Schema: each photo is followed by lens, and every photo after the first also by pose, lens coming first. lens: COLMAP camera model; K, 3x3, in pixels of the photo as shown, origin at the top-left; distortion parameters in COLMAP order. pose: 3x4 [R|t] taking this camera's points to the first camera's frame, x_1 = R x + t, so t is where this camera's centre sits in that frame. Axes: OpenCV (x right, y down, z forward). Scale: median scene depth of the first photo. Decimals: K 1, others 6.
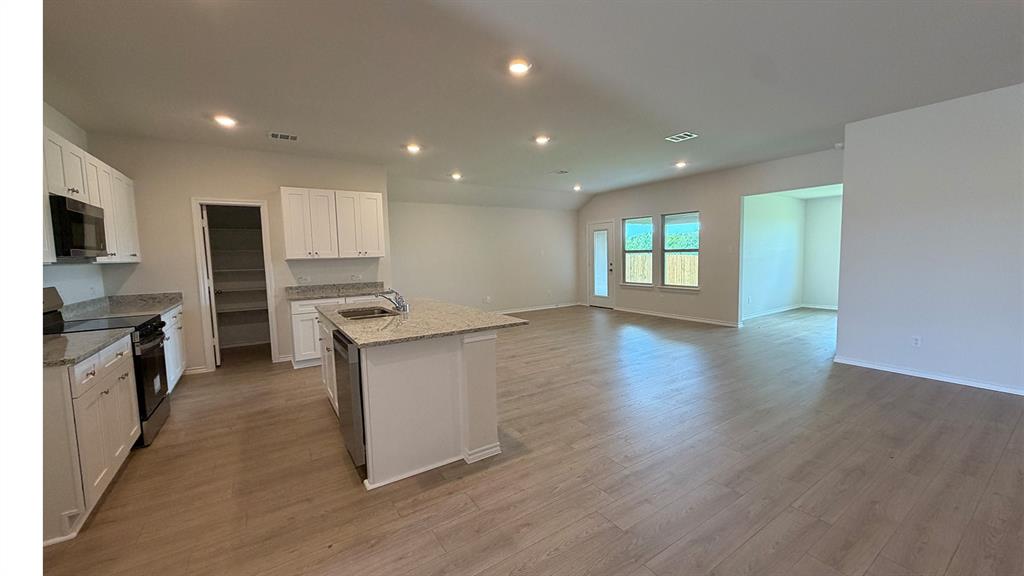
lens RADIAL K [[412.3, 0, 512.0], [0, 412.3, 288.0], [0, 0, 1]] dist [-0.014948, -0.000021]
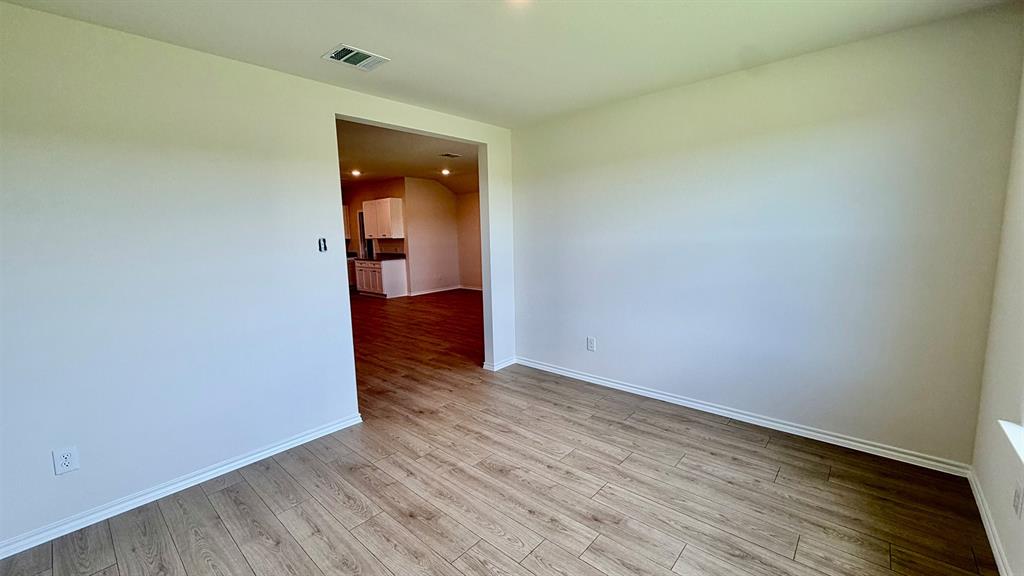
lens RADIAL K [[412.3, 0, 512.0], [0, 412.3, 288.0], [0, 0, 1]] dist [-0.014948, -0.000021]
pose [[0.261593, 0.138679, -0.955163, 1.951878], [-0.065355, 0.989898, 0.125823, -0.168730], [0.962963, 0.029511, 0.268014, 1.507010]]
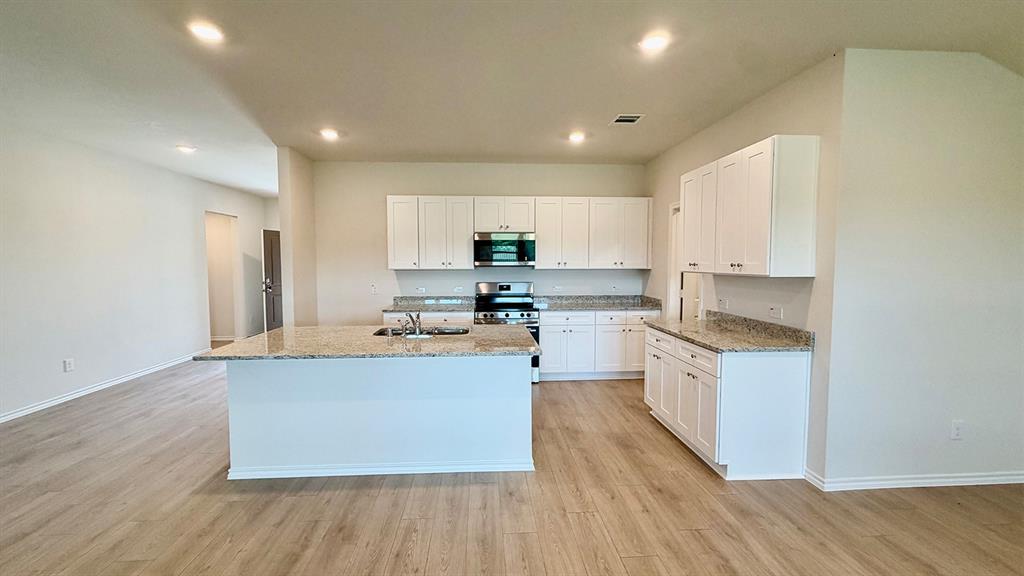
lens RADIAL K [[412.3, 0, 512.0], [0, 412.3, 288.0], [0, 0, 1]] dist [-0.014948, -0.000021]
pose [[-0.477356, 0.063158, -0.876437, 0.328858], [-0.075380, 0.990793, 0.112455, -0.133780], [0.875471, 0.119747, -0.468200, 1.420766]]
